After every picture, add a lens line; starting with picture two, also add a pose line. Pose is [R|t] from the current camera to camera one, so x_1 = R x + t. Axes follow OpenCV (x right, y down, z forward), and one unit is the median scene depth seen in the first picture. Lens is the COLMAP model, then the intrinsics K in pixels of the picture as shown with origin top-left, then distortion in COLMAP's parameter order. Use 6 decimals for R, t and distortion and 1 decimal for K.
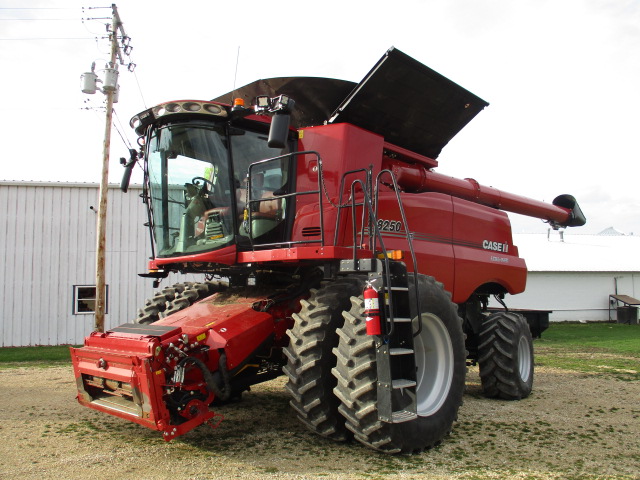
lens RADIAL K [[537.3, 0, 320.0], [0, 537.3, 240.0], [0, 0, 1]] dist [0.000727, -0.003501]
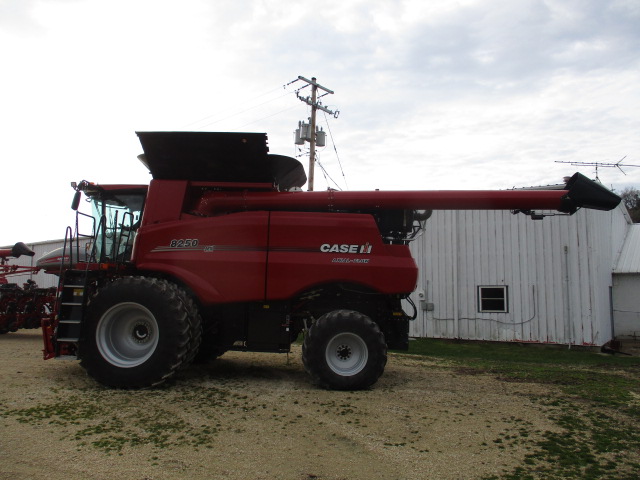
lens RADIAL K [[537.3, 0, 320.0], [0, 537.3, 240.0], [0, 0, 1]] dist [0.000727, -0.003501]
pose [[0.632659, -0.078373, -0.770455, 1.132191], [0.078186, 0.996247, -0.037138, 0.031374], [0.770473, -0.036743, 0.636412, 0.293162]]
